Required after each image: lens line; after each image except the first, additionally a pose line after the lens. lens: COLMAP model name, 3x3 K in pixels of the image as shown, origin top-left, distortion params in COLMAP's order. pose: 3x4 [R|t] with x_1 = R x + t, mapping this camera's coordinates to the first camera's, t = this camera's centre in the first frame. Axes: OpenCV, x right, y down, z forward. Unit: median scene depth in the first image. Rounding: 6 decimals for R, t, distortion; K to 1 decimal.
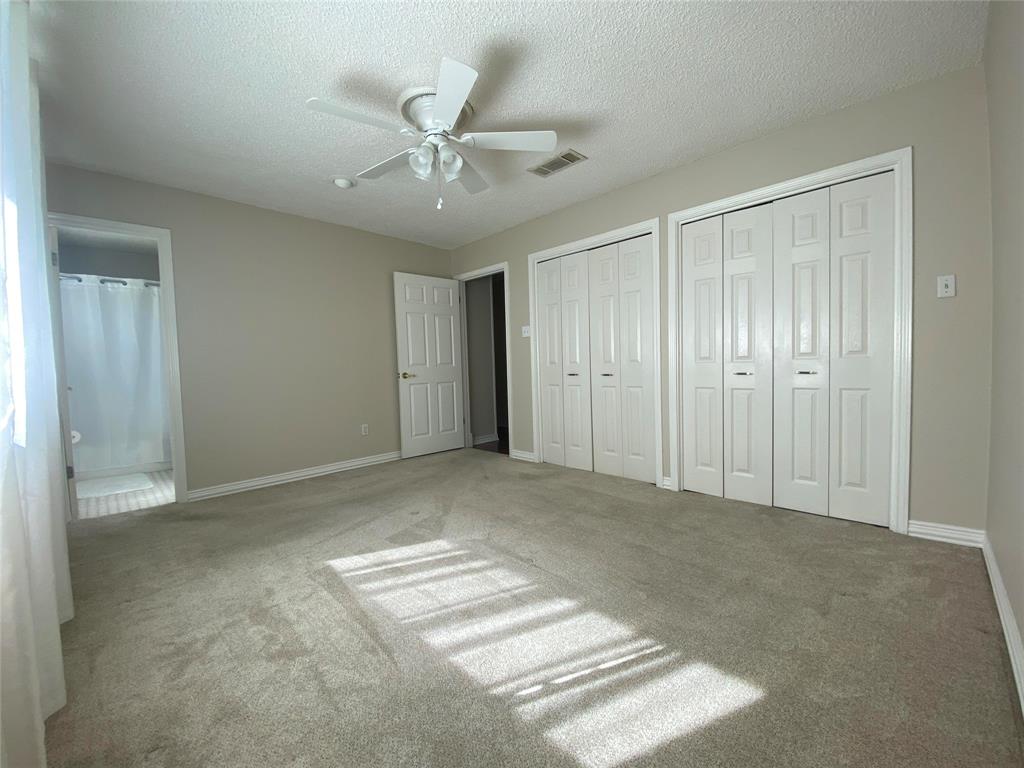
lens RADIAL K [[420.8, 0, 509.0], [0, 420.8, 384.8], [0, 0, 1]] dist [0.021095, -0.018207]
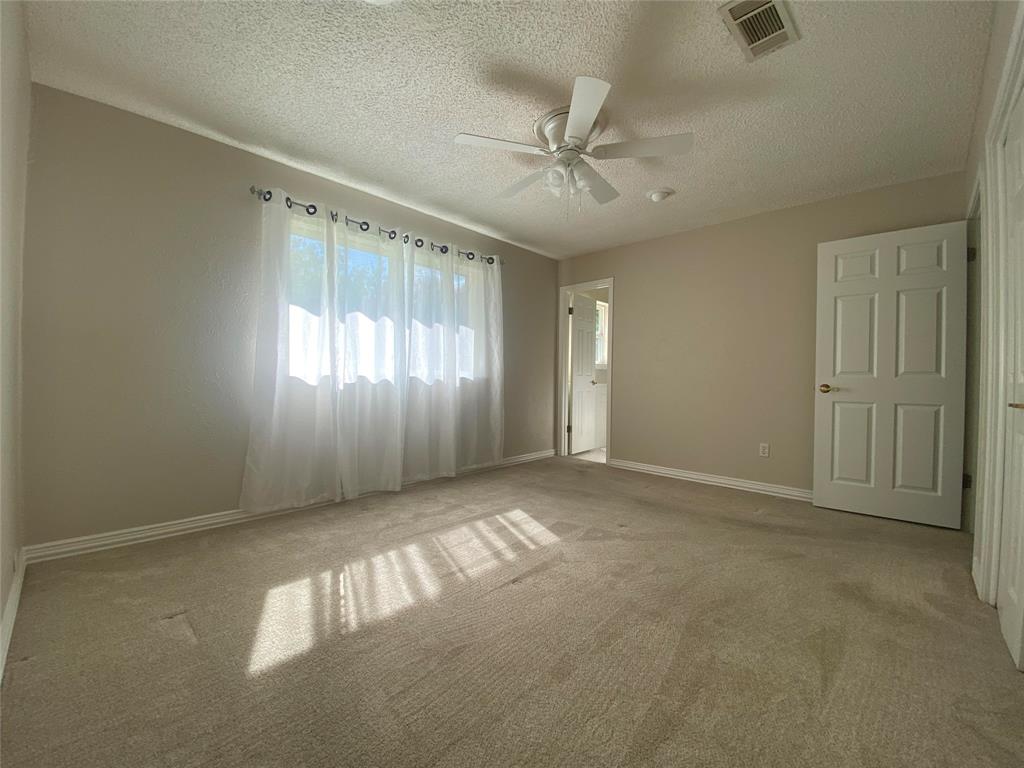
lens RADIAL K [[420.8, 0, 509.0], [0, 420.8, 384.8], [0, 0, 1]] dist [0.021095, -0.018207]
pose [[-0.010341, 0.044762, -0.998944, 0.925426], [-0.051848, 0.997630, 0.045239, -0.062625], [0.998601, 0.052261, -0.007996, 0.912083]]
